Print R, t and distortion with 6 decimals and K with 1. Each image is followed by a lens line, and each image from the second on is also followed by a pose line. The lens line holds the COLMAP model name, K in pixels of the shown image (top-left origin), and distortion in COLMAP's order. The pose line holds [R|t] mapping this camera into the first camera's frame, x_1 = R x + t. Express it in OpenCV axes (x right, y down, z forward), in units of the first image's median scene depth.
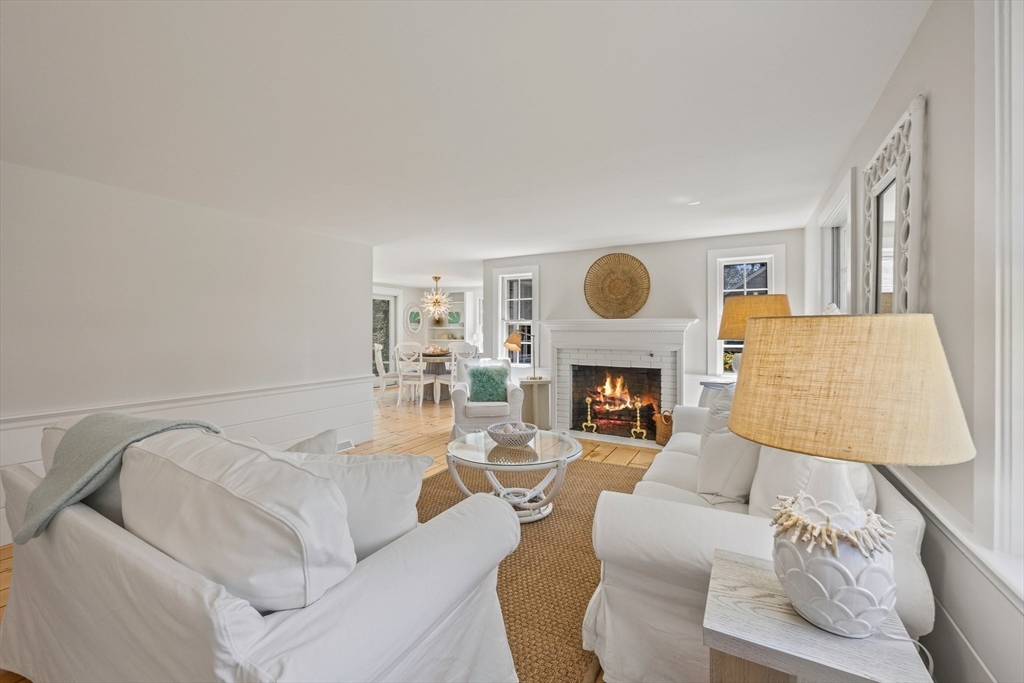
lens RADIAL K [[417.8, 0, 520.3], [0, 417.8, 330.5], [0, 0, 1]] dist [-0.000783, -0.000844]
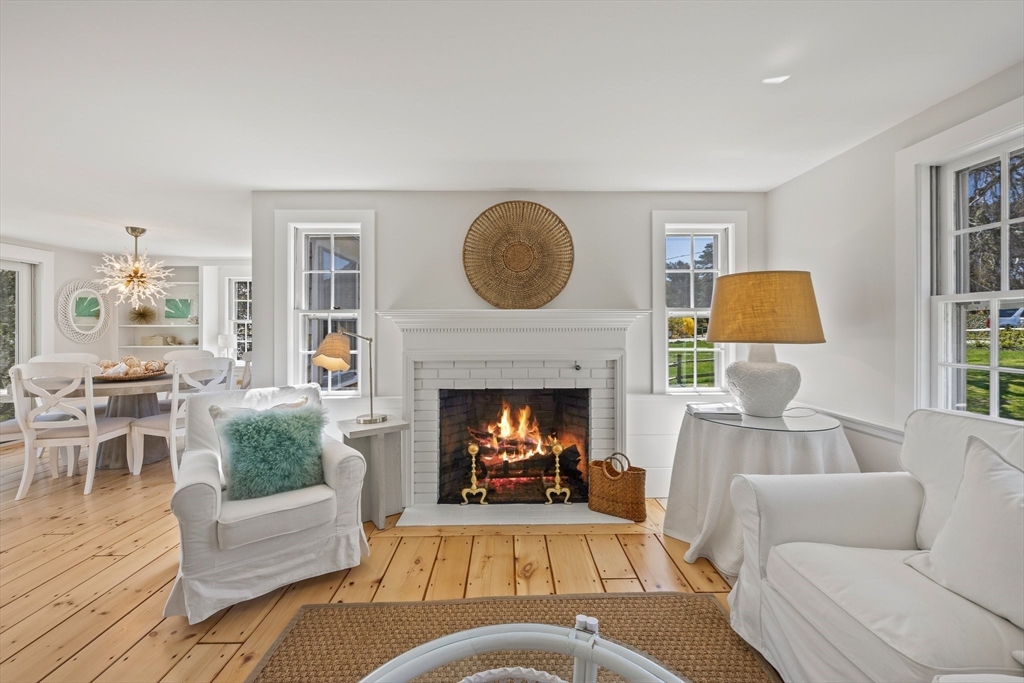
lens RADIAL K [[417.8, 0, 518.0], [0, 417.8, 327.2], [0, 0, 1]] dist [-0.000783, -0.000844]
pose [[0.864108, -0.001433, 0.503305, -0.067946], [0.003820, 0.999986, -0.003712, 0.000077], [-0.503292, 0.005130, 0.864101, 0.421788]]
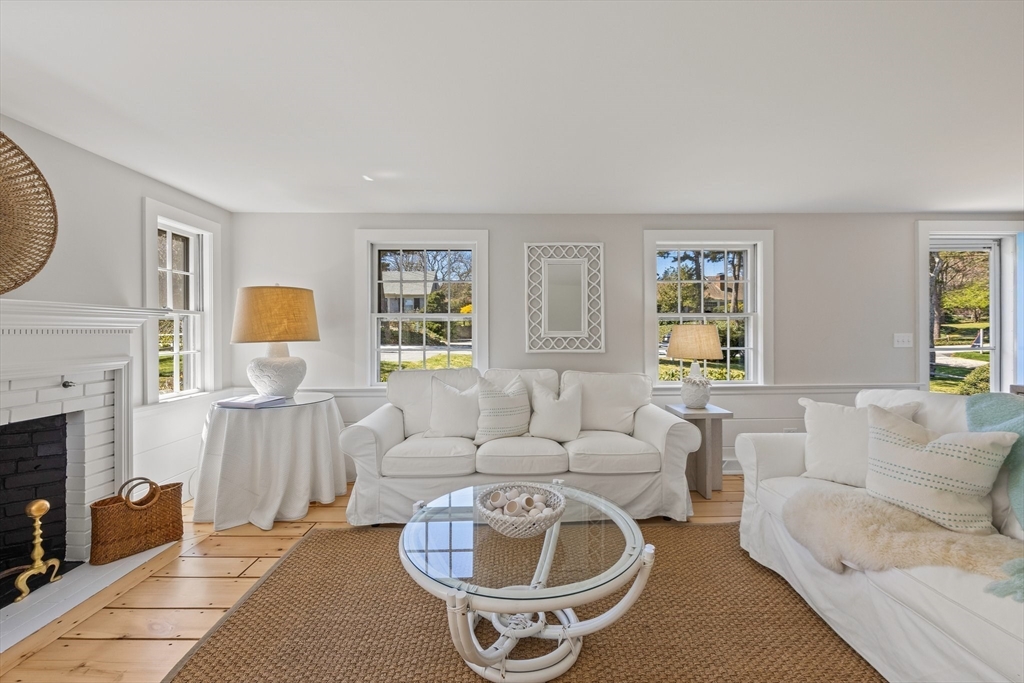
lens RADIAL K [[417.8, 0, 521.5], [0, 417.8, 333.7], [0, 0, 1]] dist [-0.000783, -0.000844]
pose [[-0.500333, -0.004422, 0.865822, -0.273224], [0.001976, 0.999979, 0.006249, 0.001772], [-0.865831, 0.004837, -0.500313, 0.673628]]
